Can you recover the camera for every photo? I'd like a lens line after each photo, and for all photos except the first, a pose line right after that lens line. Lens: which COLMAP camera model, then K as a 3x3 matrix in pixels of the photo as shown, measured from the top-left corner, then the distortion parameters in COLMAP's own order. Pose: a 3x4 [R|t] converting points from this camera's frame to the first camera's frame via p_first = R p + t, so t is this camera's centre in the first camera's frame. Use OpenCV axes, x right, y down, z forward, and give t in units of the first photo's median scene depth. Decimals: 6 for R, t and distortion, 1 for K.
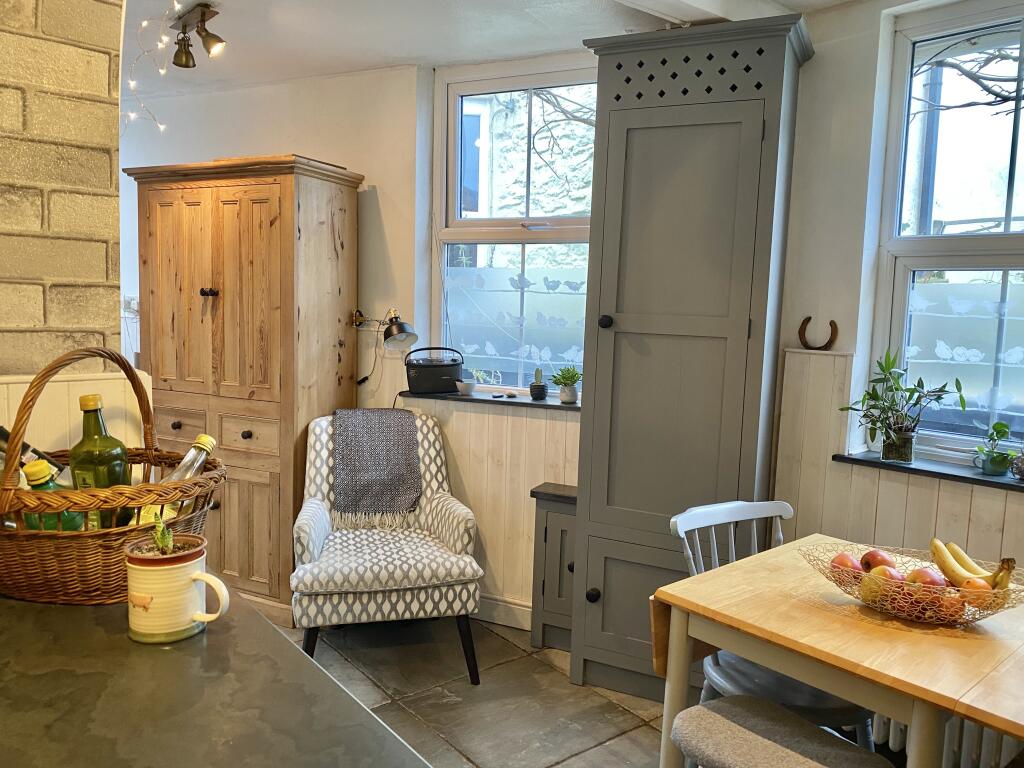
lens RADIAL K [[778.2, 0, 512.0], [0, 778.2, 384.0], [0, 0, 1]] dist [0.000568, -0.000045]
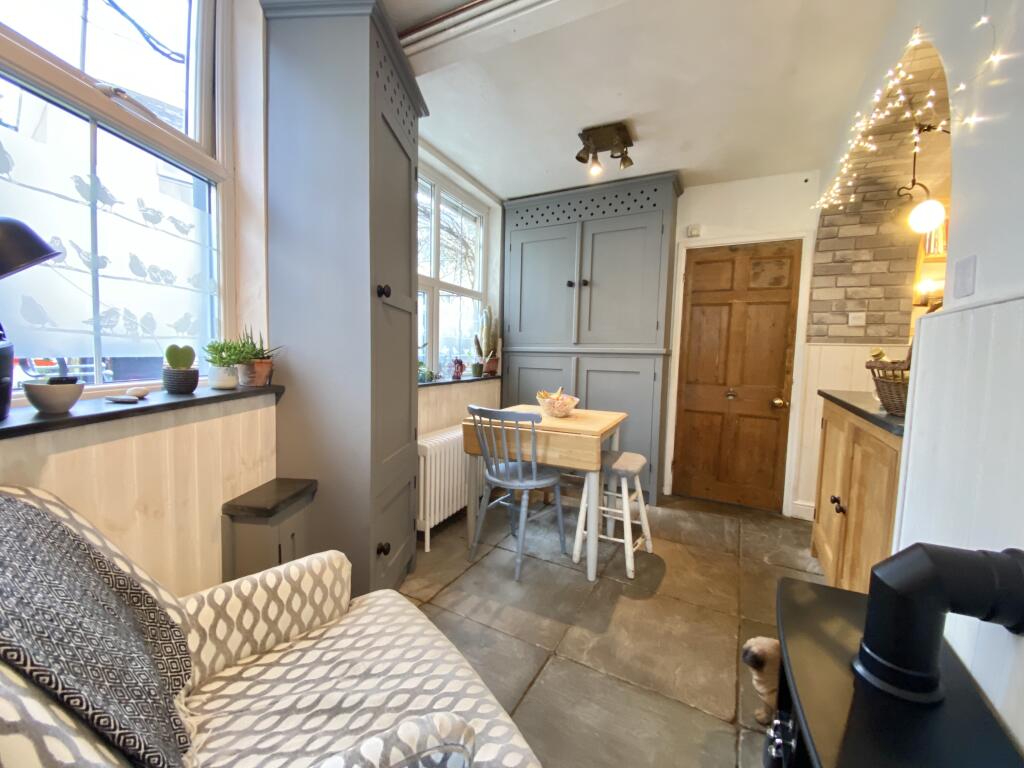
lens RADIAL K [[411.8, 0, 512.0], [0, 411.8, 384.0], [0, 0, 1]] dist [-0.000023, -0.000004]
pose [[-0.351465, -0.119714, 0.928515, -0.384279], [0.077483, 0.984668, 0.156283, -0.020180], [-0.932989, 0.126872, -0.336801, 0.852358]]
